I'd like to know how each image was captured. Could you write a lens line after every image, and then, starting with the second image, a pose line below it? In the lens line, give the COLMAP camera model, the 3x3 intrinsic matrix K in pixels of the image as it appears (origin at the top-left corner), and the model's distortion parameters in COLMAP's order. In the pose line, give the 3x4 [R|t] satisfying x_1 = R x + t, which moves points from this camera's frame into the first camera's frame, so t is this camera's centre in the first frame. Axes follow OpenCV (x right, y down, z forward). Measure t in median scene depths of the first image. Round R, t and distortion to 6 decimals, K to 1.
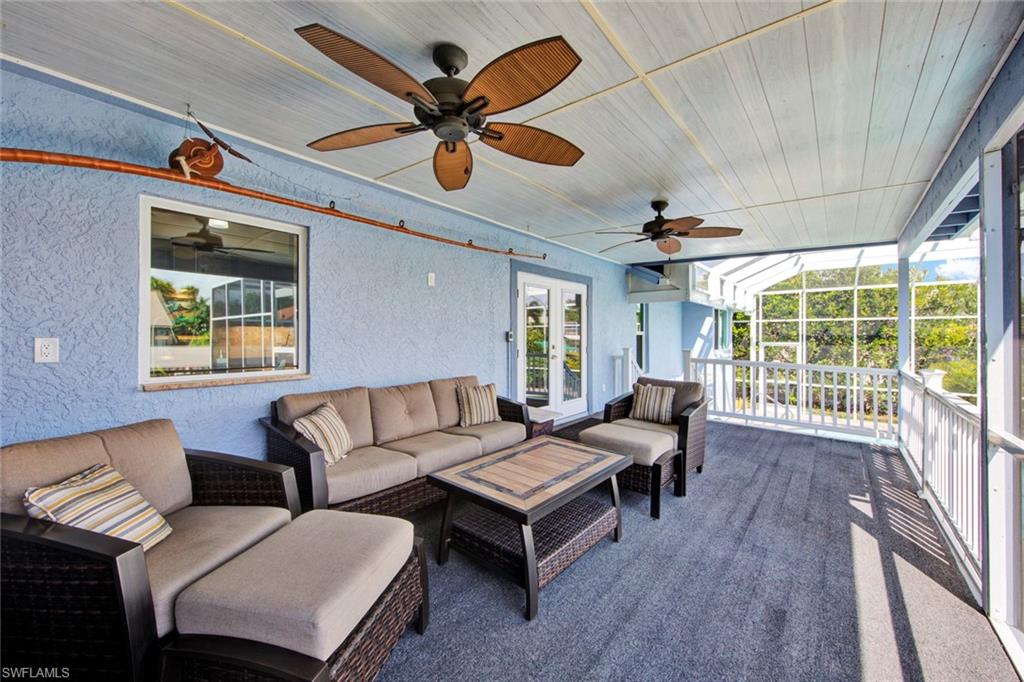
lens RADIAL K [[392.2, 0, 512.0], [0, 392.2, 341.0], [0, 0, 1]] dist [-0.000017, -0.000339]
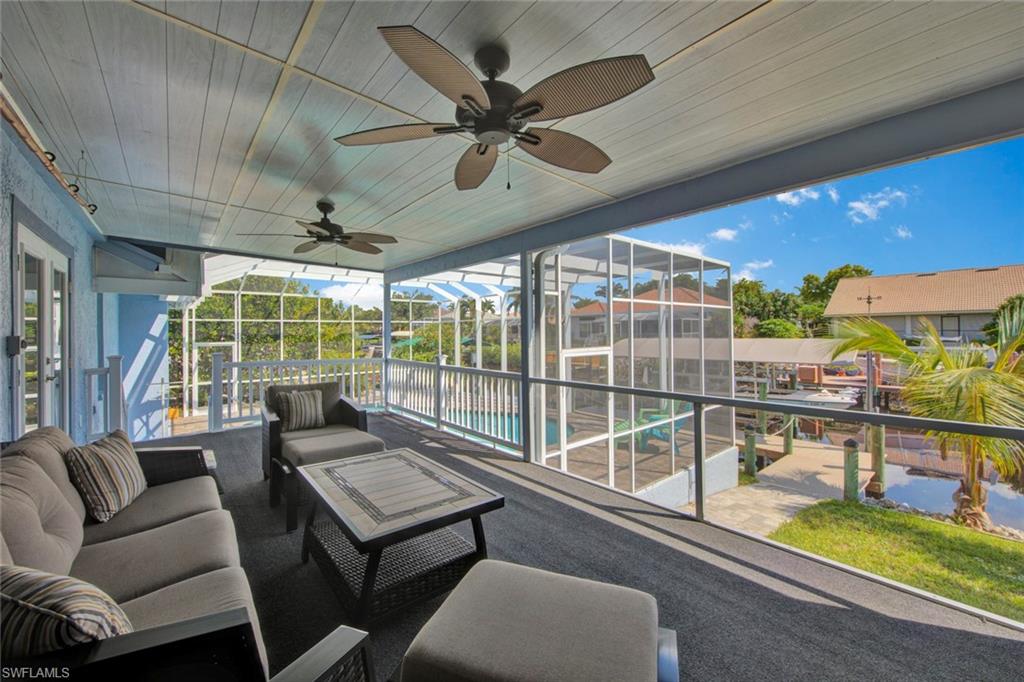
lens RADIAL K [[394.4, 0, 499.2], [0, 394.4, 328.6], [0, 0, 1]] dist [-0.000221, -0.000094]
pose [[0.183056, 0.006049, 0.983084, -0.590494], [0.020769, 0.999734, -0.010019, -0.020524], [-0.982883, 0.022252, 0.182881, 0.424838]]
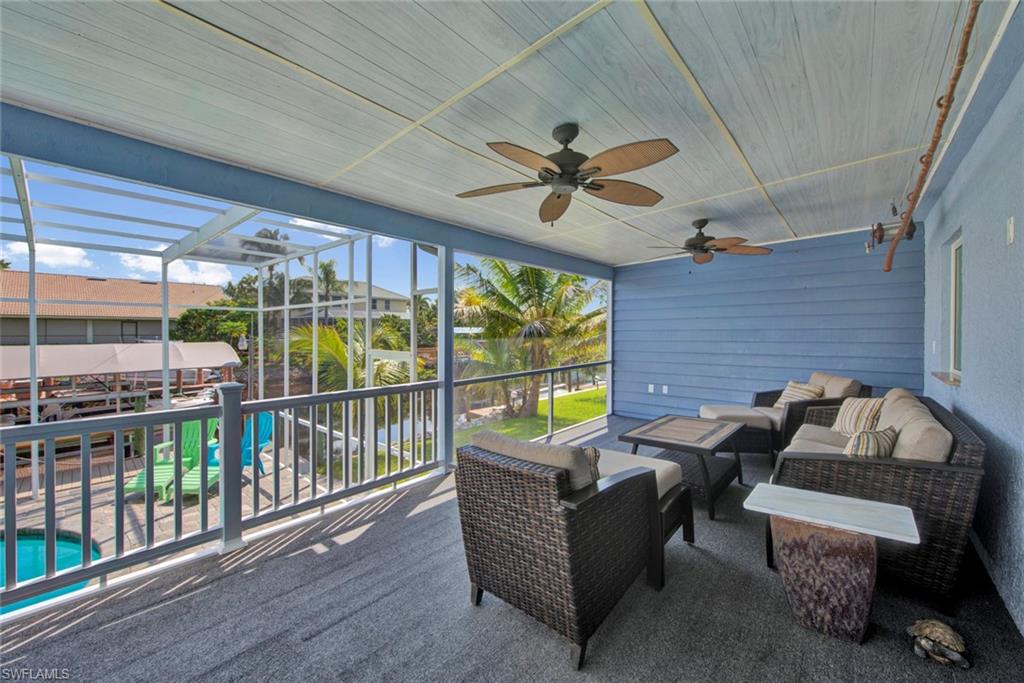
lens RADIAL K [[392.2, 0, 512.0], [0, 392.2, 341.5], [0, 0, 1]] dist [-0.000017, -0.000339]
pose [[-0.999947, -0.005875, 0.008465, 0.508845], [-0.005586, 0.999414, 0.033777, -0.038764], [-0.008658, 0.033728, -0.999394, 1.782486]]
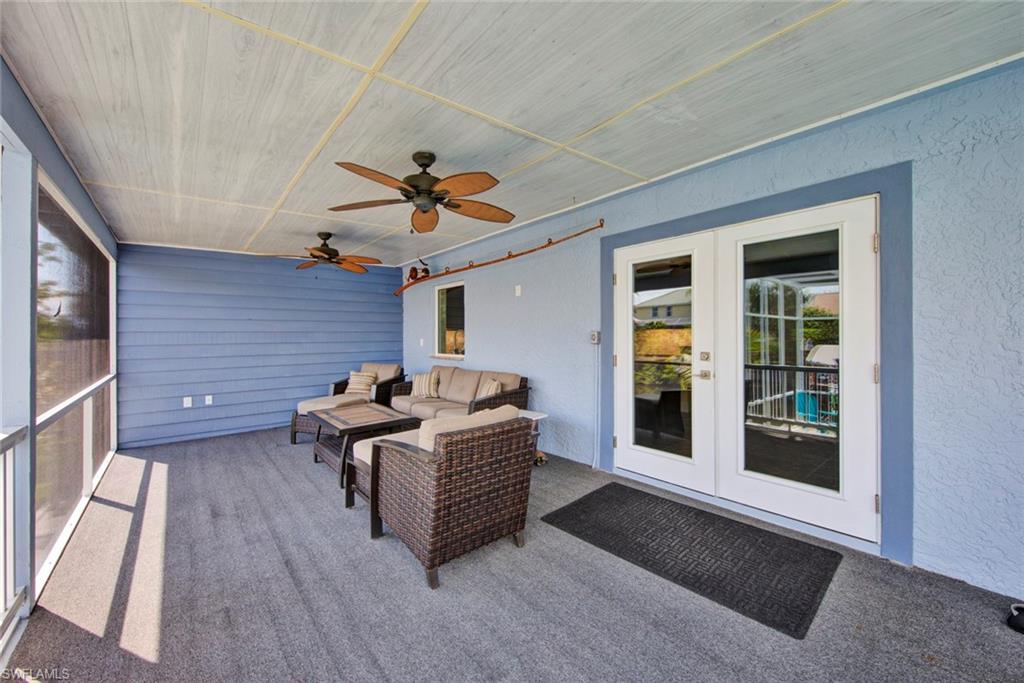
lens RADIAL K [[389.8, 0, 505.1], [0, 389.8, 343.0], [0, 0, 1]] dist [-0.000506, -0.000456]
pose [[-0.177702, 0.007868, -0.984053, 1.168803], [-0.007407, 0.999929, 0.009333, -0.010577], [0.984057, 0.008948, -0.177631, 1.404243]]
